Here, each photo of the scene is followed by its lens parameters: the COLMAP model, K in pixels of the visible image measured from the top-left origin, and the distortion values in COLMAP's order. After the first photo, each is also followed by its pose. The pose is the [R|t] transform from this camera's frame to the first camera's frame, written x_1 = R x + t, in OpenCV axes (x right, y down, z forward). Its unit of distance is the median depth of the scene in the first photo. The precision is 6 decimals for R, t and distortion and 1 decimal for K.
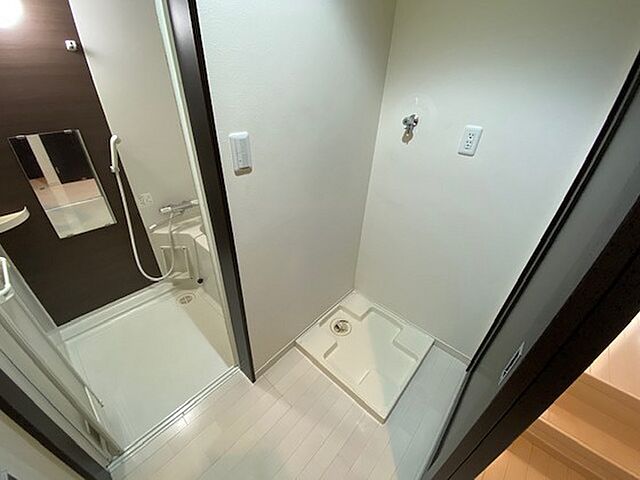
lens RADIAL K [[264.5, 0, 322.2], [0, 264.5, 237.5], [0, 0, 1]] dist [0.020935, -0.022569]
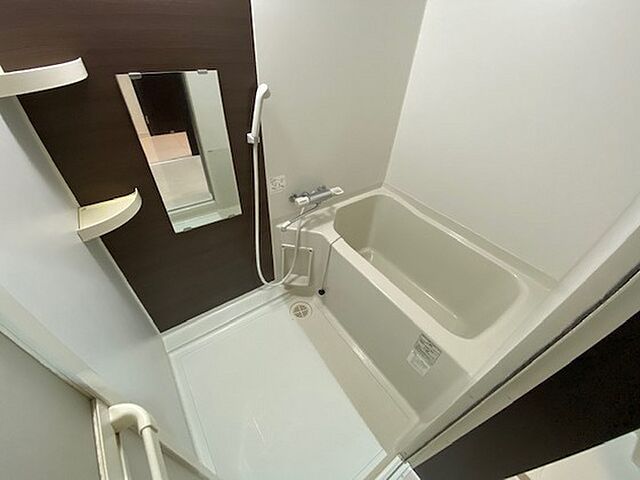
lens RADIAL K [[264.5, 0, 322.2], [0, 264.5, 237.5], [0, 0, 1]] dist [0.020935, -0.022569]
pose [[0.977243, 0.143558, -0.156167, -0.392577], [-0.122288, 0.982821, 0.138233, -0.106754], [0.173329, -0.115990, 0.978010, 0.290967]]
